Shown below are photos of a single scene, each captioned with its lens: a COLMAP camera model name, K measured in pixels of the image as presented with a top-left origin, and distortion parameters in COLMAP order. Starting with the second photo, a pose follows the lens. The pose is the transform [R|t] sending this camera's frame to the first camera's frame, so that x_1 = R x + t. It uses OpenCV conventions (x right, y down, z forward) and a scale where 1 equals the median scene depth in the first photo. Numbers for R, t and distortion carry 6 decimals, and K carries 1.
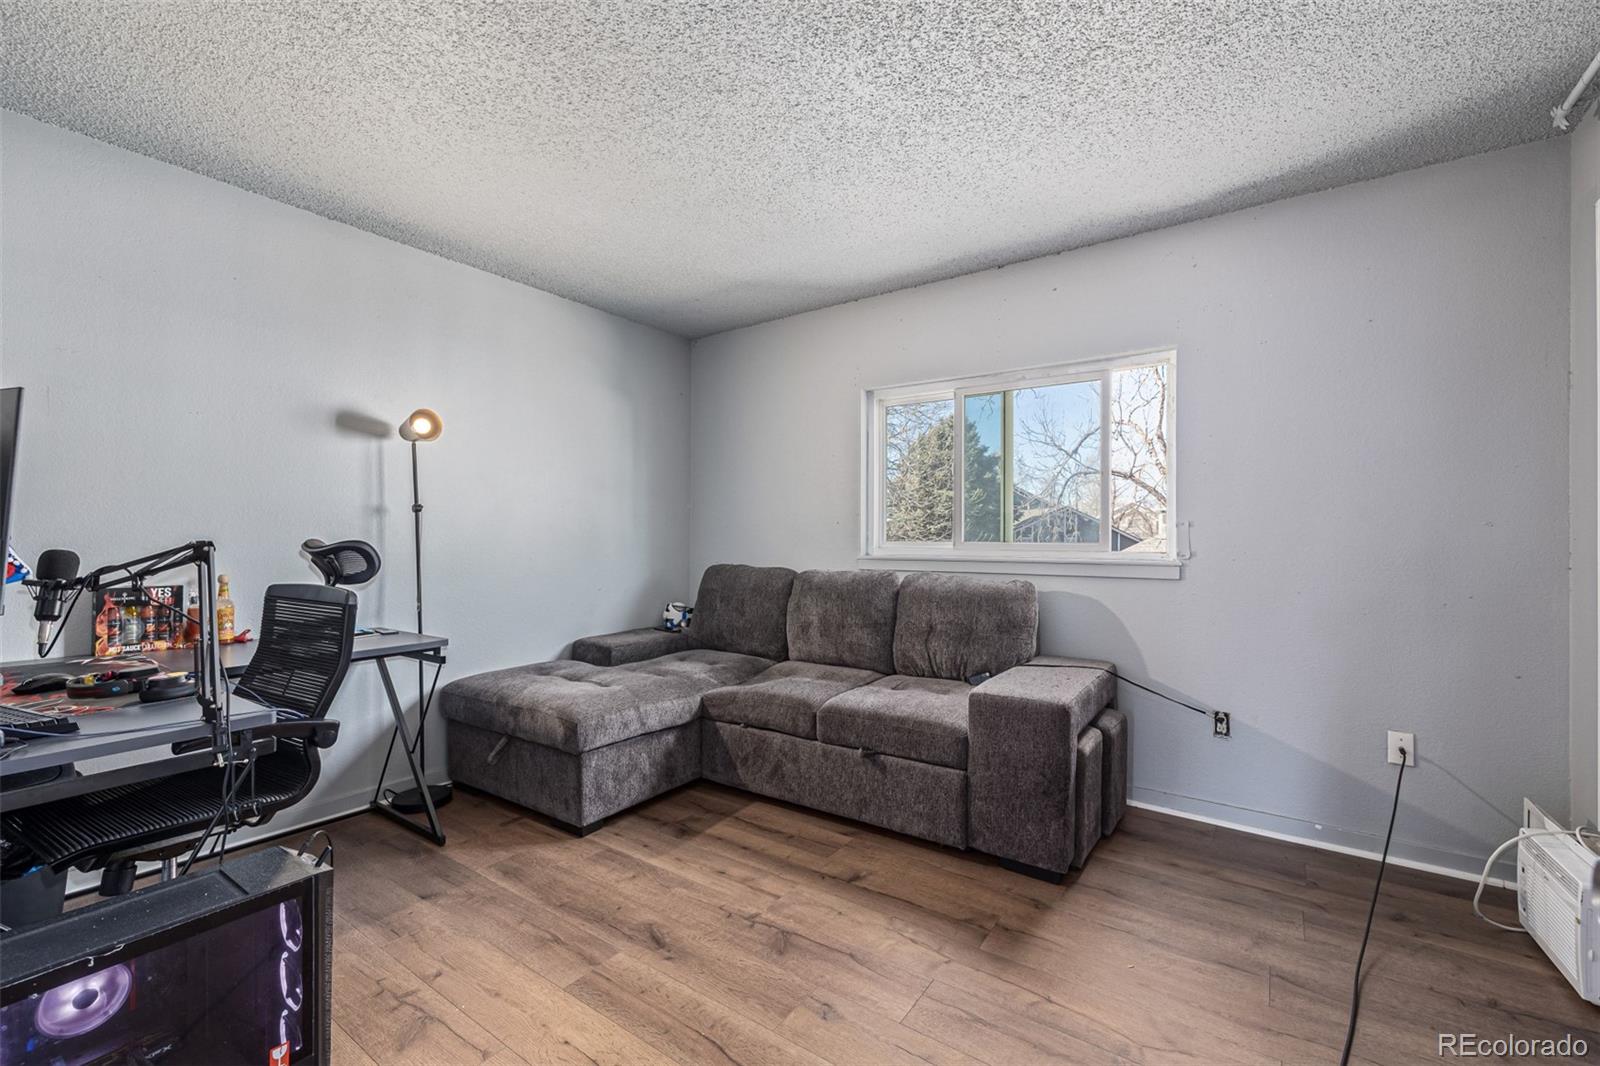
lens RADIAL K [[677.0, 0, 793.7], [0, 677.0, 535.3], [0, 0, 1]] dist [-0.000470, -0.000417]
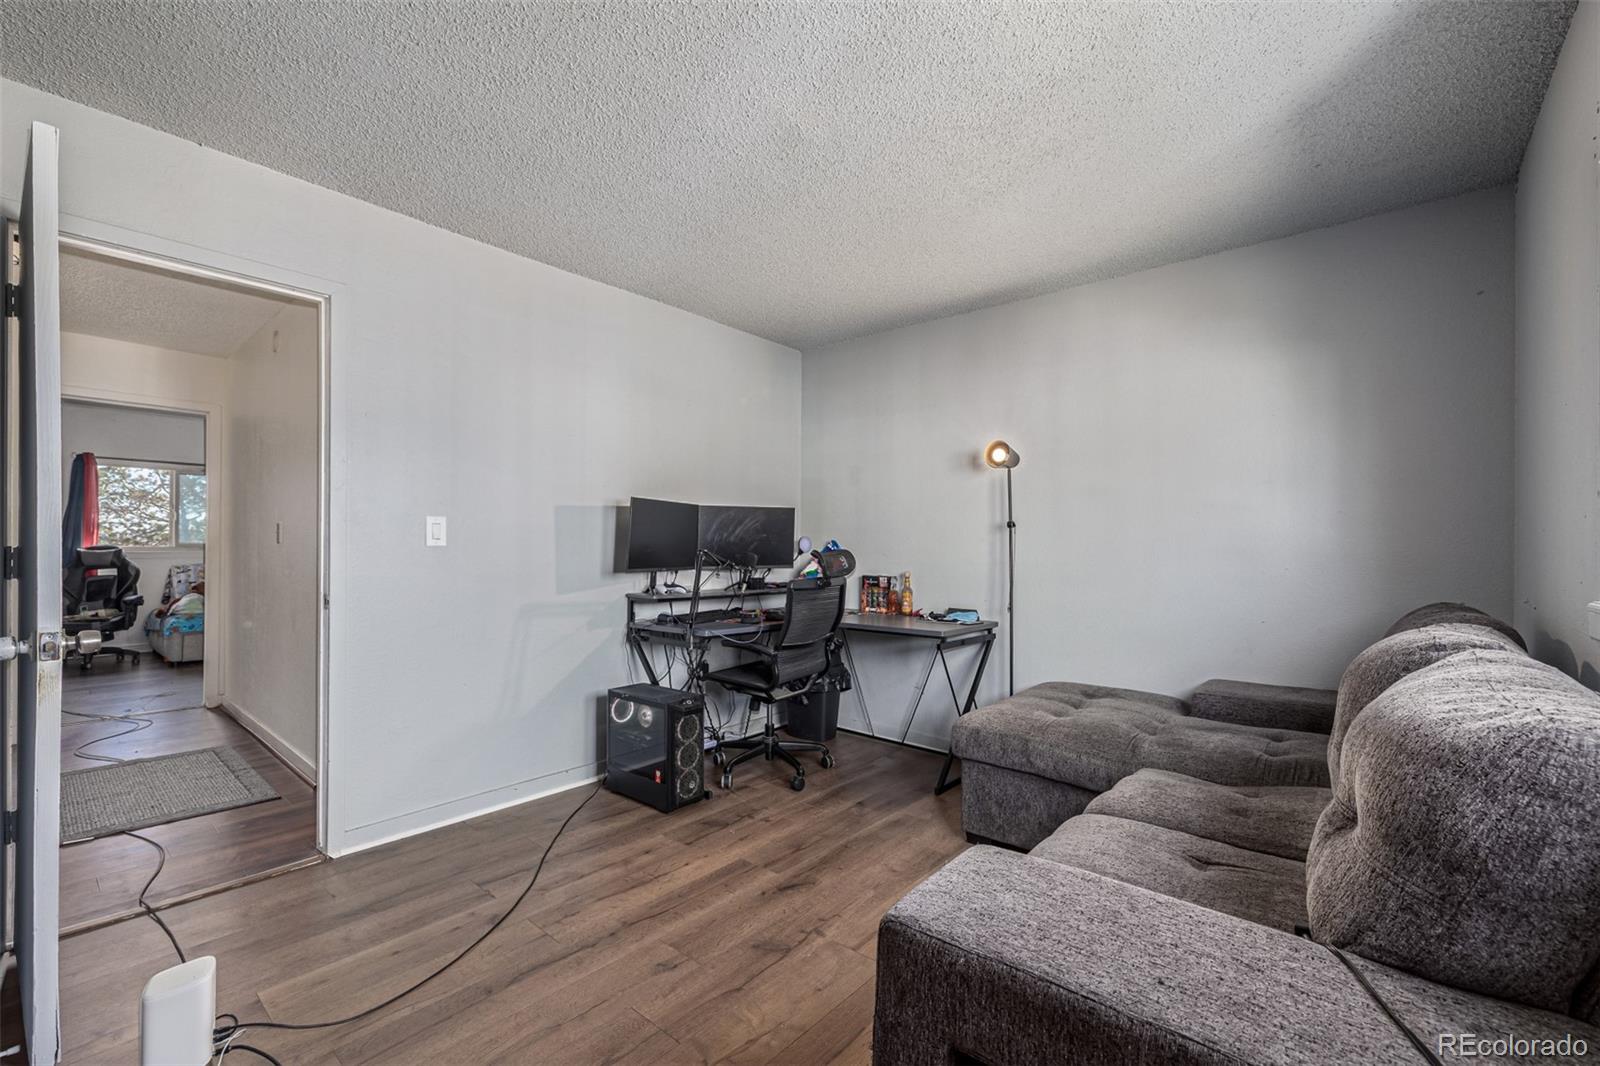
lens RADIAL K [[677.0, 0, 794.9], [0, 677.0, 542.1], [0, 0, 1]] dist [-0.000470, -0.000417]
pose [[-0.096066, -0.006247, -0.995355, 0.934877], [0.001337, 0.999979, -0.006405, -0.003192], [0.995374, -0.001946, -0.096056, 1.062116]]
